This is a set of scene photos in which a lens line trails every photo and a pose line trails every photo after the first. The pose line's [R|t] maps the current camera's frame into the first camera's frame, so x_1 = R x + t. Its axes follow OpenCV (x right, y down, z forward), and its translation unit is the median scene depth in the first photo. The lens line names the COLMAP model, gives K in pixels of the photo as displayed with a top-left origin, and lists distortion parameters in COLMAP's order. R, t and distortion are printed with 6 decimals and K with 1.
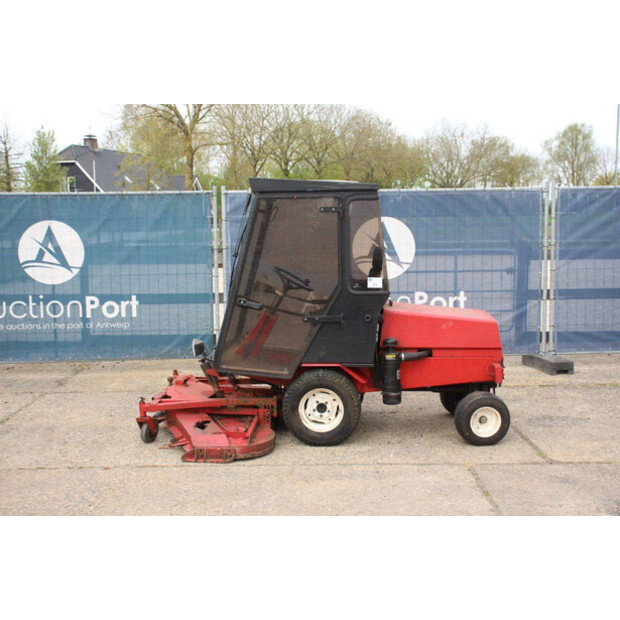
lens RADIAL K [[784.5, 0, 310.0], [0, 784.5, 310.0], [0, 0, 1]] dist [0.020767, 0.080154]
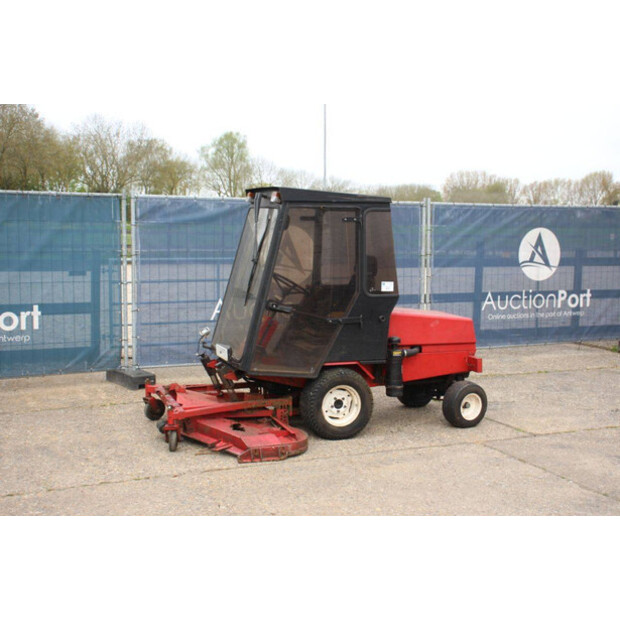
lens RADIAL K [[850.9, 0, 310.0], [0, 850.9, 310.0], [0, 0, 1]] dist [0.063556, 0.023611]
pose [[0.911292, -0.017863, 0.411372, -0.496451], [0.025044, 0.999613, -0.012073, 0.009777], [-0.410998, 0.021305, 0.911387, -0.045510]]
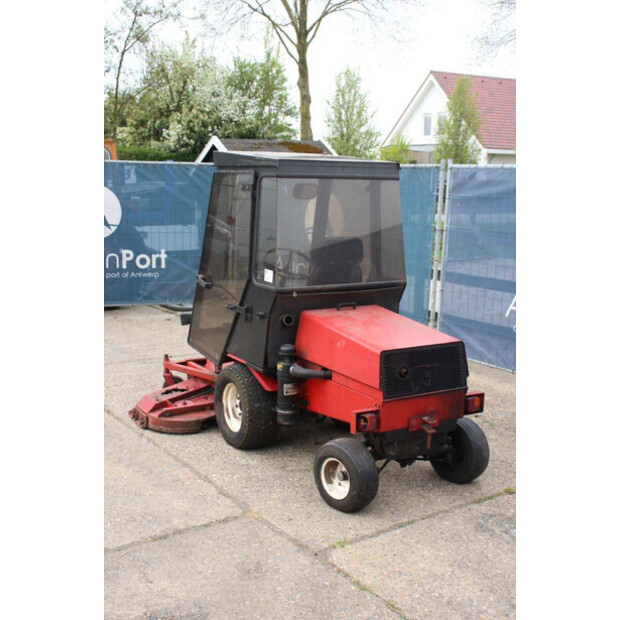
lens RADIAL K [[794.8, 0, 310.0], [0, 794.8, 310.0], [0, 0, 1]] dist [0.034257, 0.036258]
pose [[0.569754, 0.160798, -0.805931, 0.787239], [-0.131100, 0.985897, 0.104023, -0.091594], [0.811291, 0.046390, 0.582799, 0.520945]]
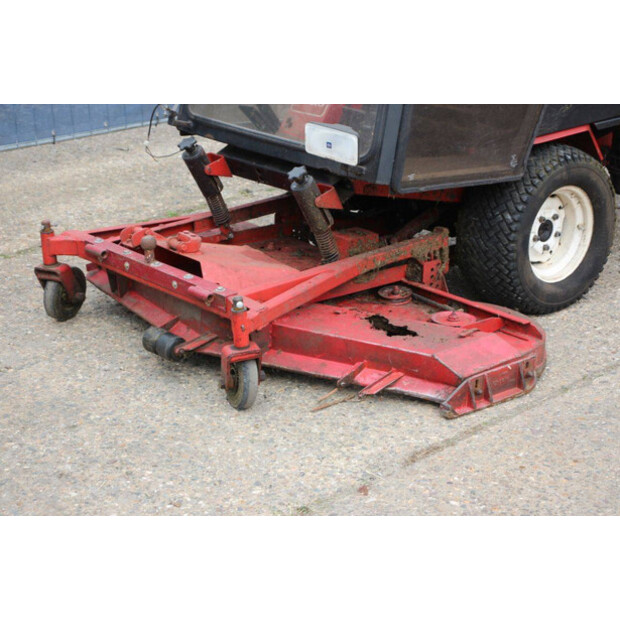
lens RADIAL K [[1459.1, 0, 310.0], [0, 1459.1, 310.0], [0, 0, 1]] dist [0.411772, 0.284860]
pose [[0.706662, -0.231625, 0.668565, -0.667423], [0.090099, 0.966665, 0.239669, -0.048697], [-0.701792, -0.109128, 0.703974, 0.486796]]
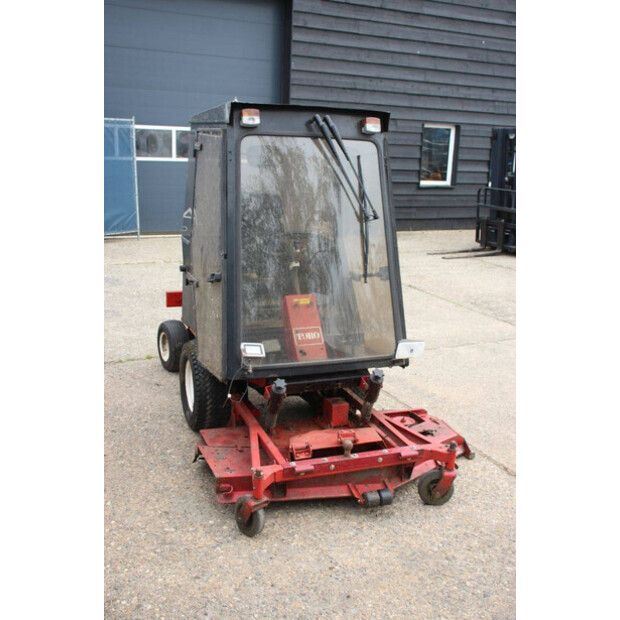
lens RADIAL K [[684.7, 0, 310.0], [0, 684.7, 310.0], [0, 0, 1]] dist [-0.015557, 0.036741]
pose [[-0.438593, -0.226199, 0.869753, -0.651958], [0.075029, 0.955210, 0.286259, -0.176295], [-0.895549, 0.190807, -0.401977, 1.339057]]
